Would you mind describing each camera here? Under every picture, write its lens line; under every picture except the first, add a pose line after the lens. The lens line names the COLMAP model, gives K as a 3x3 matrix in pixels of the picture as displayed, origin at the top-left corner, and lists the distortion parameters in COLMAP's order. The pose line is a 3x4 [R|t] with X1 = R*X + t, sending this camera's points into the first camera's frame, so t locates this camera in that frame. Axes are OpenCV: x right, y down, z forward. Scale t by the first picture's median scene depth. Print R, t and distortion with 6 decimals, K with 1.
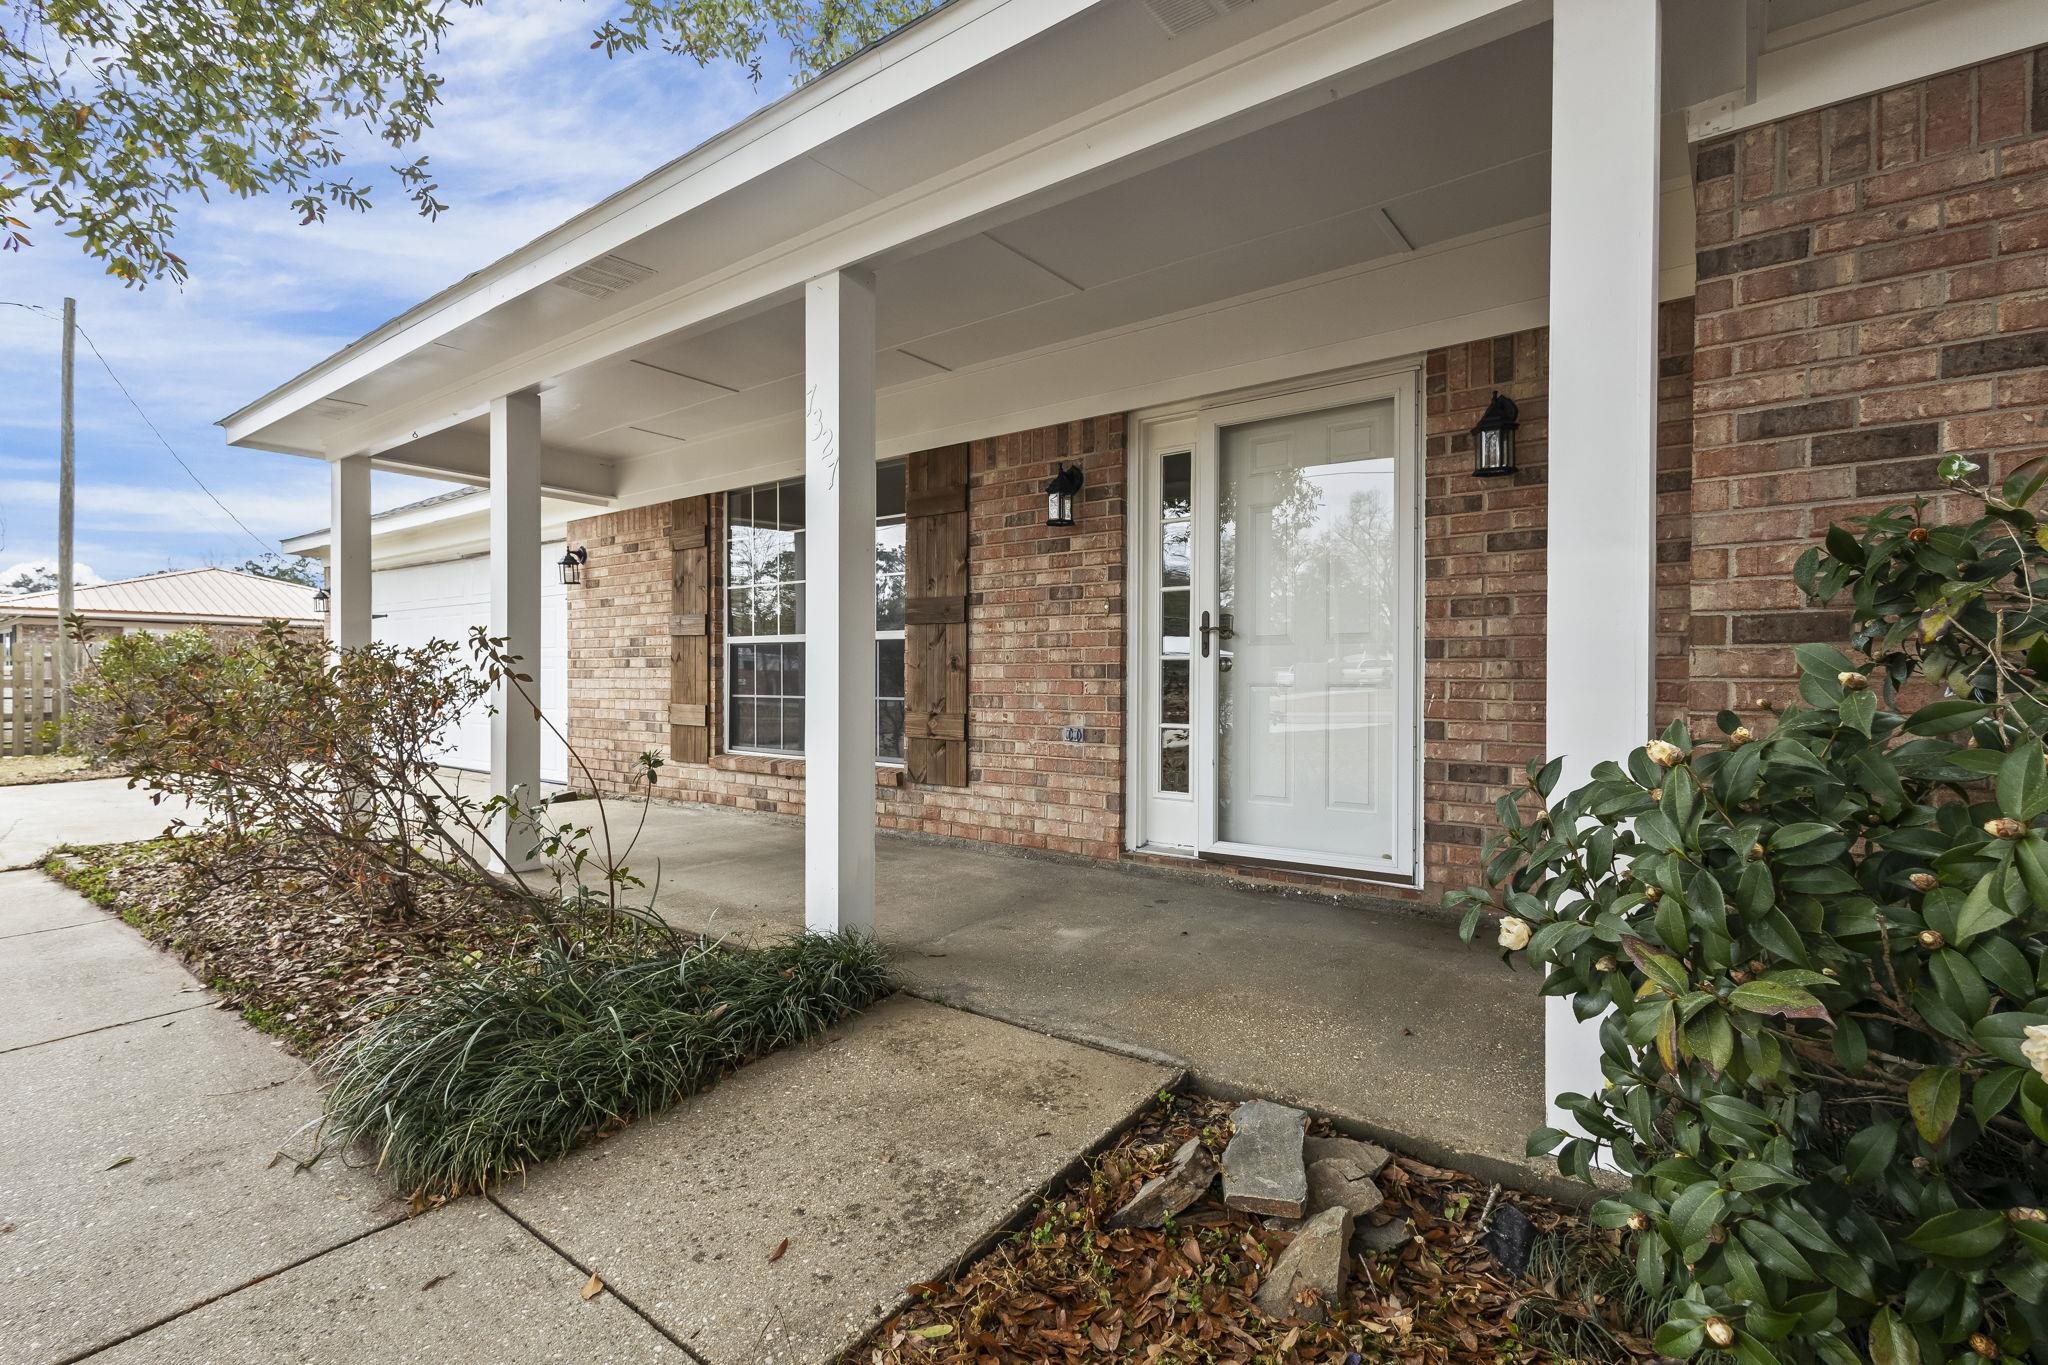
lens RADIAL K [[952.5, 0, 1024.3], [0, 952.5, 683.2], [0, 0, 1]] dist [0.001631, -0.000100]
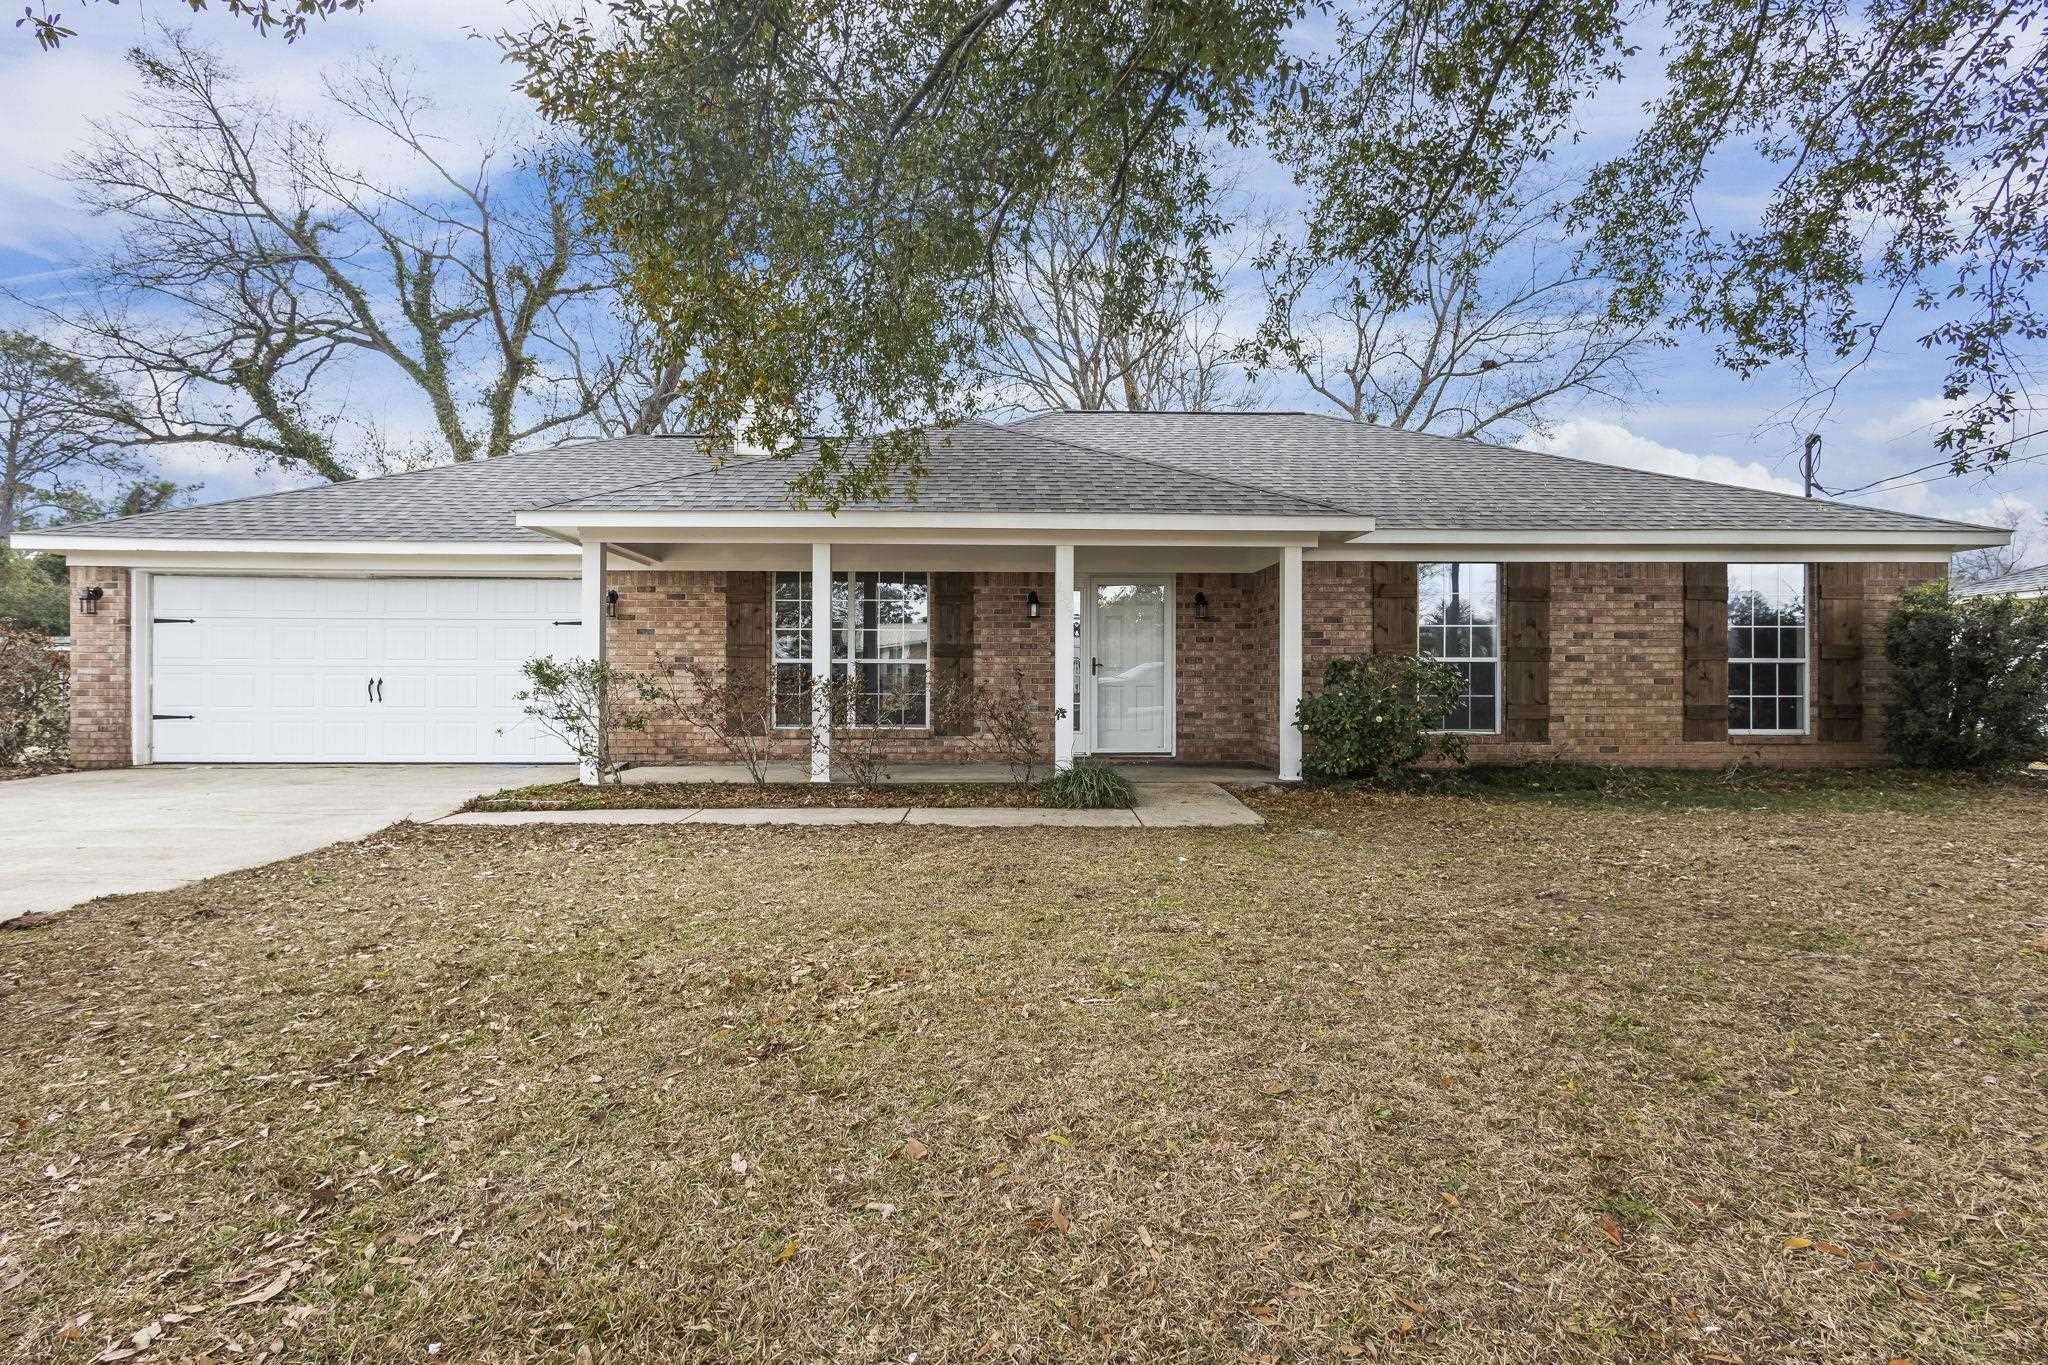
lens RADIAL K [[952.5, 0, 1020.9], [0, 952.5, 681.5], [0, 0, 1]] dist [0.001631, -0.000100]
pose [[0.767705, 0.000111, 0.640803, -1.336386], [0.002860, 0.999989, -0.003600, -0.002150], [-0.640797, 0.004597, 0.767697, -0.691895]]
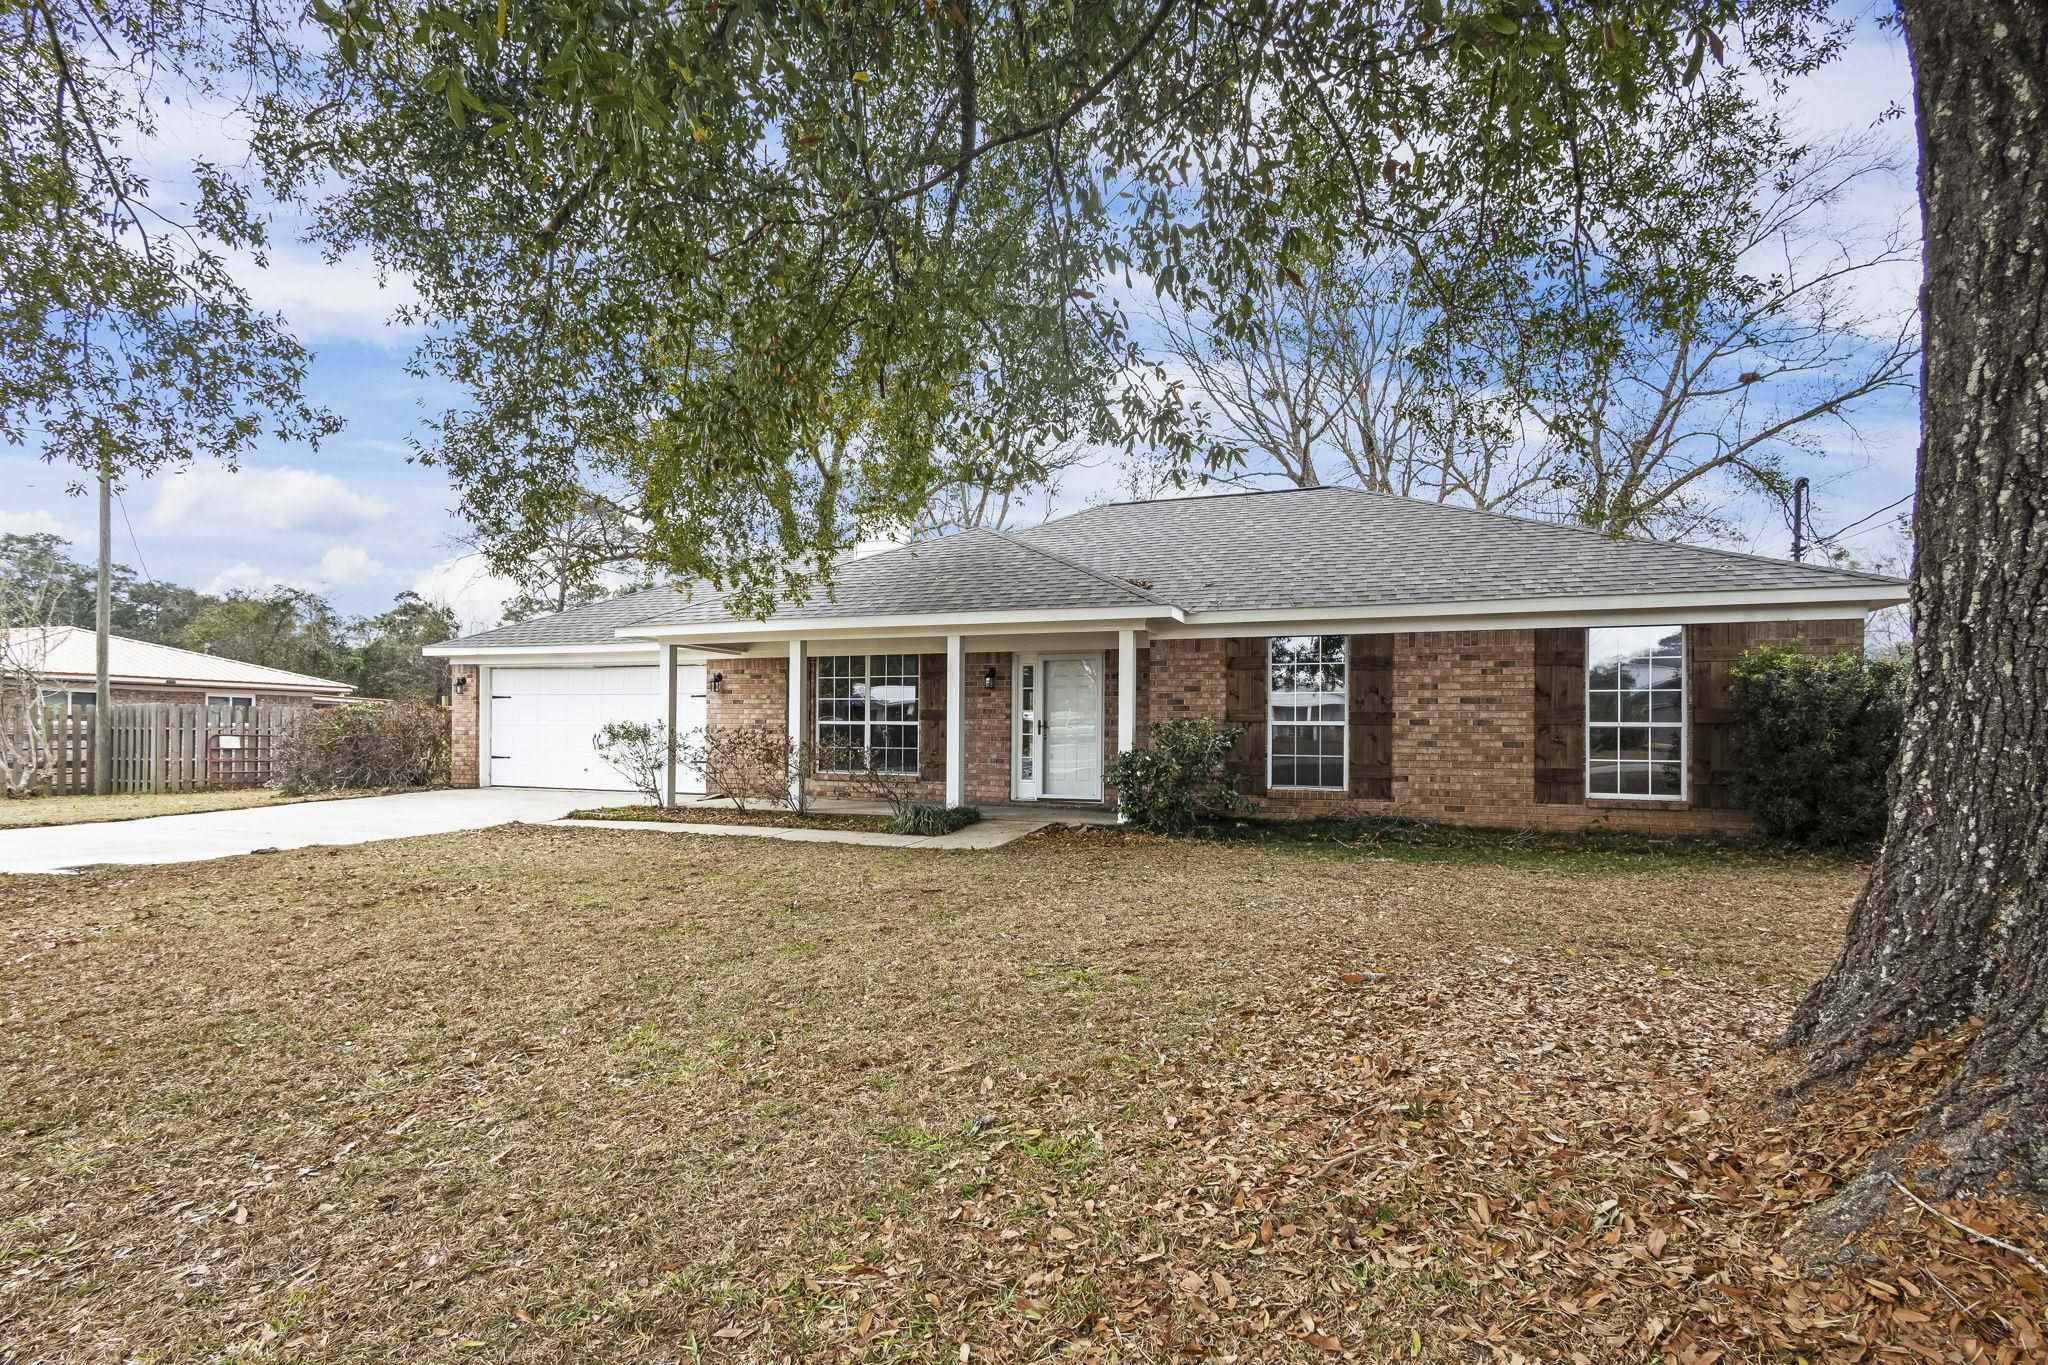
lens RADIAL K [[952.5, 0, 1030.2], [0, 952.5, 693.8], [0, 0, 1]] dist [0.001631, -0.000100]
pose [[0.953213, 0.016189, 0.301867, -0.656645], [-0.003621, 0.999105, -0.042145, -0.024497], [-0.302279, 0.039080, 0.952418, -1.655534]]
